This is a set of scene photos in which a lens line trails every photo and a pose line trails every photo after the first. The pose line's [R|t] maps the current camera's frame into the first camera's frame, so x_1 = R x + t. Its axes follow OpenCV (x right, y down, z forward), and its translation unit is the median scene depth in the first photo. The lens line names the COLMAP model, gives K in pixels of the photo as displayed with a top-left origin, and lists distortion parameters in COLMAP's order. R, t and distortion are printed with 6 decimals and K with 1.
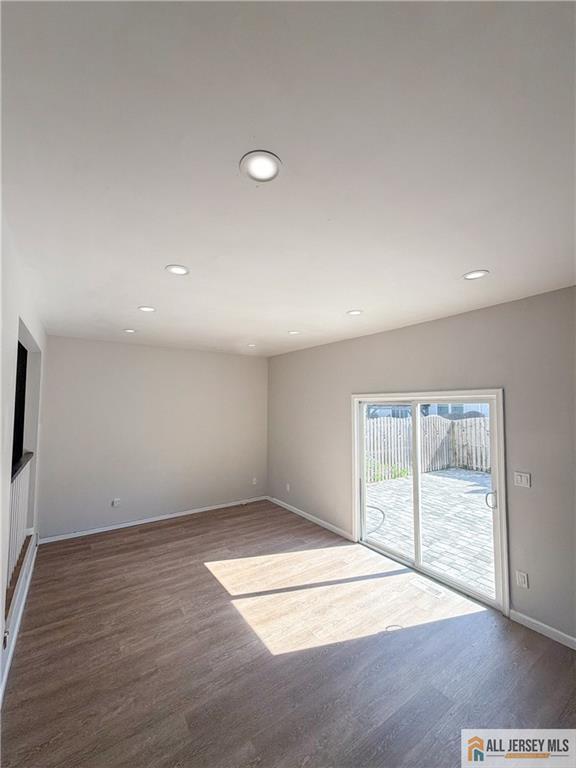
lens RADIAL K [[307.9, 0, 288.0], [0, 307.9, 384.0], [0, 0, 1]] dist [0.000529, 0.000103]
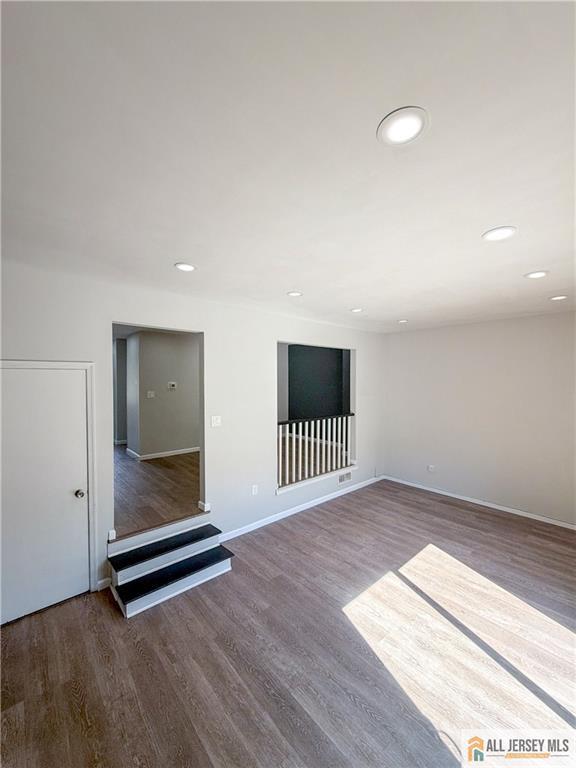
lens RADIAL K [[307.9, 0, 288.0], [0, 307.9, 384.0], [0, 0, 1]] dist [0.000529, 0.000103]
pose [[0.126445, 0.014645, -0.991865, 0.664529], [0.060261, 0.997931, 0.022417, 0.019528], [0.990142, -0.062605, 0.125301, 0.467240]]
